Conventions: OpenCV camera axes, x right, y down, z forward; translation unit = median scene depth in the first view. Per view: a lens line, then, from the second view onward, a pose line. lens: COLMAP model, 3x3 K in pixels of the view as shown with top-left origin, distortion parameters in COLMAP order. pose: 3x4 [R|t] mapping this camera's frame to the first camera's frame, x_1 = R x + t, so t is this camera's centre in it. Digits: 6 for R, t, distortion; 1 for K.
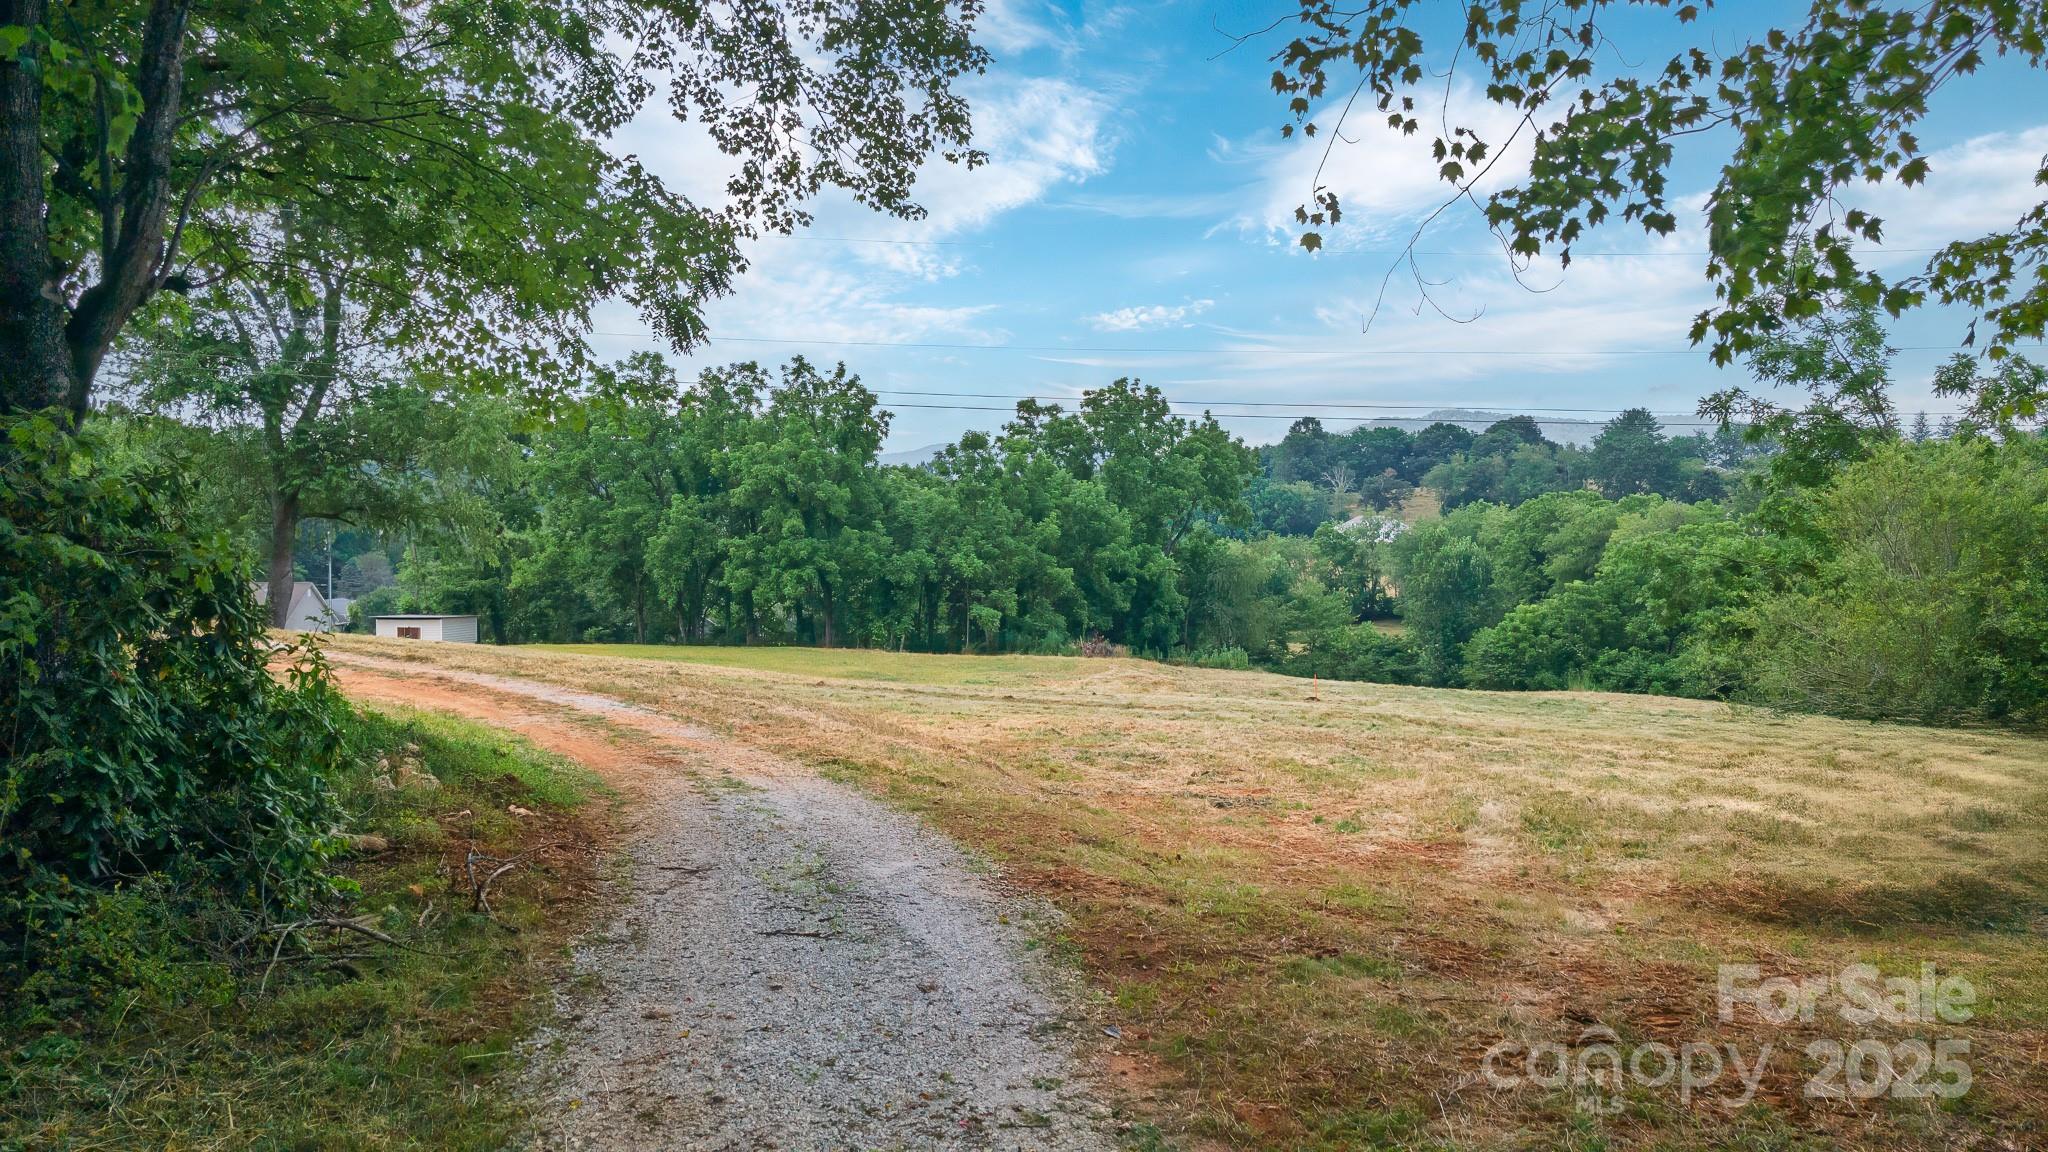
lens RADIAL K [[1493.3, 0, 1013.3], [0, 1493.3, 590.4], [0, 0, 1]] dist [0.048132, 0.044744]
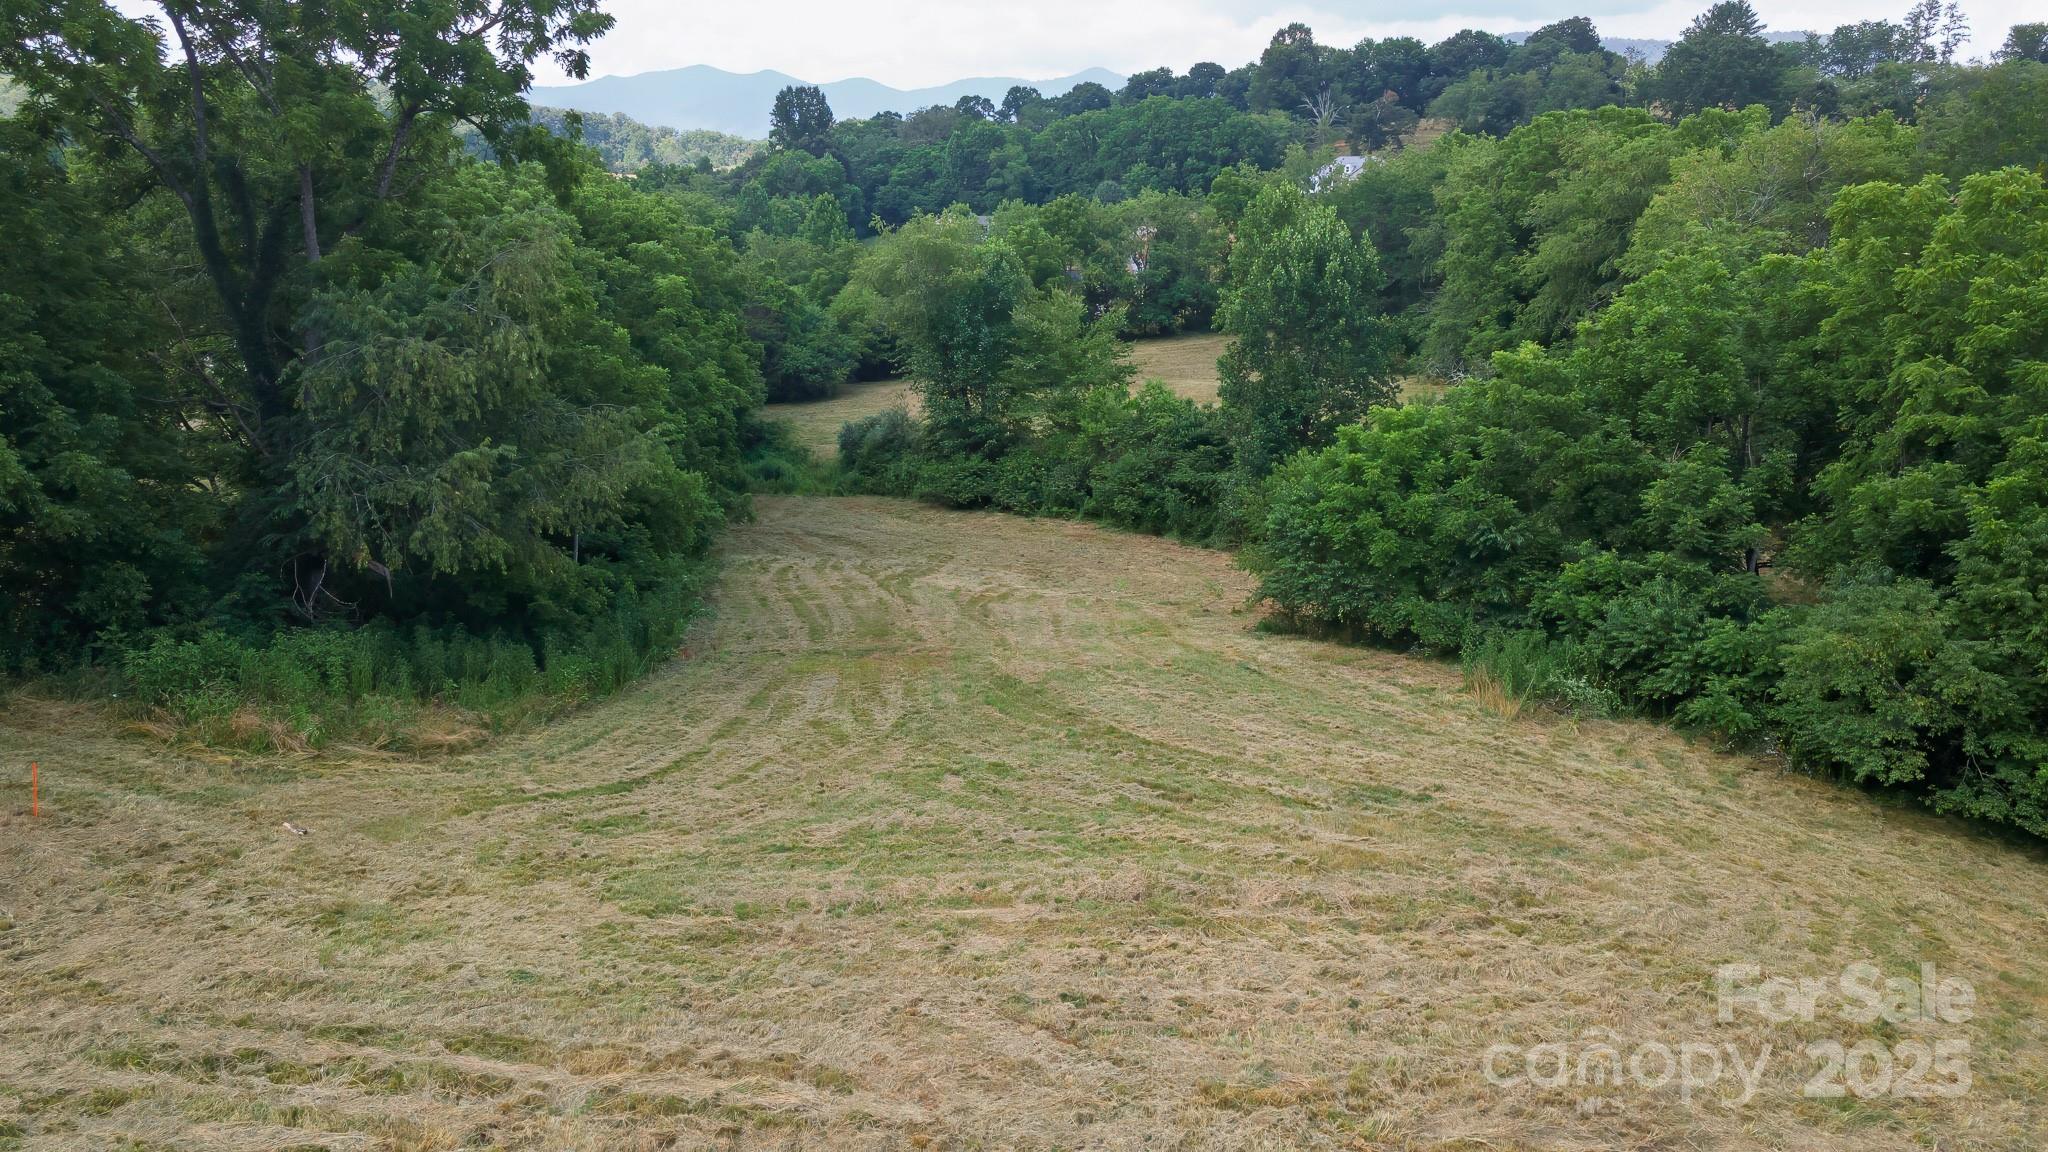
lens RADIAL K [[1493.3, 0, 1019.7], [0, 1493.3, 578.4], [0, 0, 1]] dist [0.048132, 0.044744]
pose [[0.999753, 0.003367, -0.021976, 0.181284], [0.001579, 0.975212, 0.221265, -0.022460], [0.022177, -0.221245, 0.974966, 0.438617]]
